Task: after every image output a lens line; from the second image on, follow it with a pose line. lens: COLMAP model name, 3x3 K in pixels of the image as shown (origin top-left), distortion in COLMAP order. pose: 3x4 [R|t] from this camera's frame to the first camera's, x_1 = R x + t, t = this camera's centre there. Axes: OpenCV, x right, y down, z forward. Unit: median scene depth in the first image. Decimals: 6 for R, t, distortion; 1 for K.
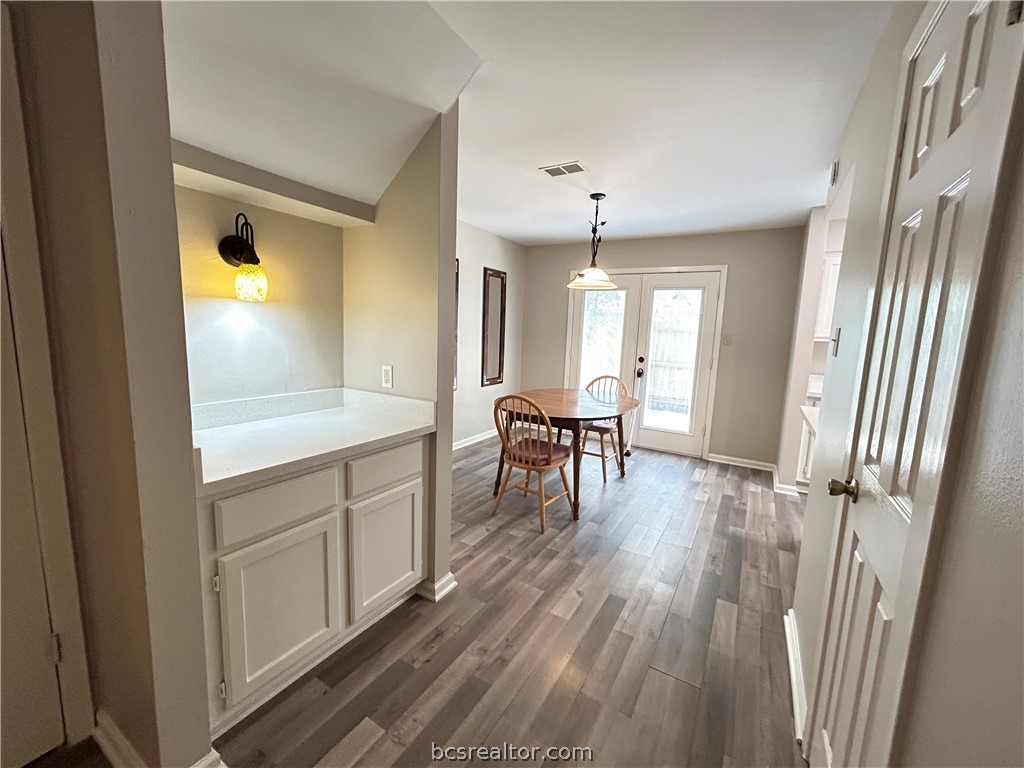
lens RADIAL K [[413.6, 0, 513.8], [0, 413.6, 382.8], [0, 0, 1]] dist [-0.003093, 0.001775]
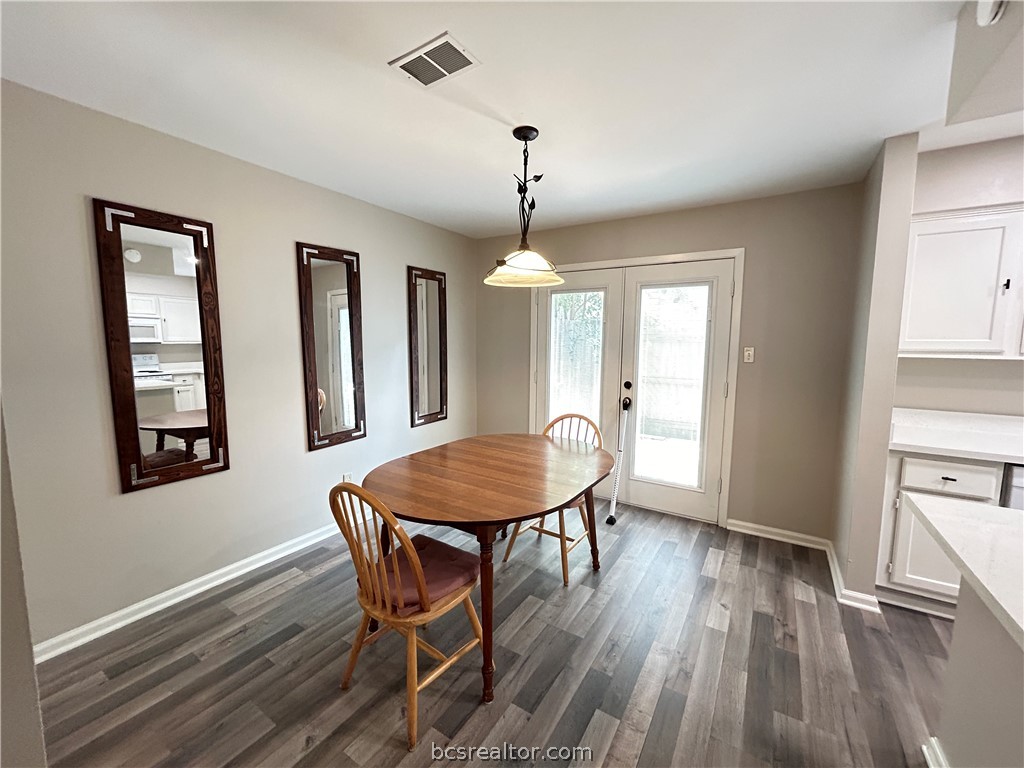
lens RADIAL K [[413.6, 0, 513.7], [0, 413.6, 383.2], [0, 0, 1]] dist [-0.003093, 0.001775]
pose [[0.999157, -0.028000, -0.030020, 0.158672], [0.027245, 0.999309, -0.025263, -0.056337], [0.030707, 0.024424, 0.999230, 0.329264]]
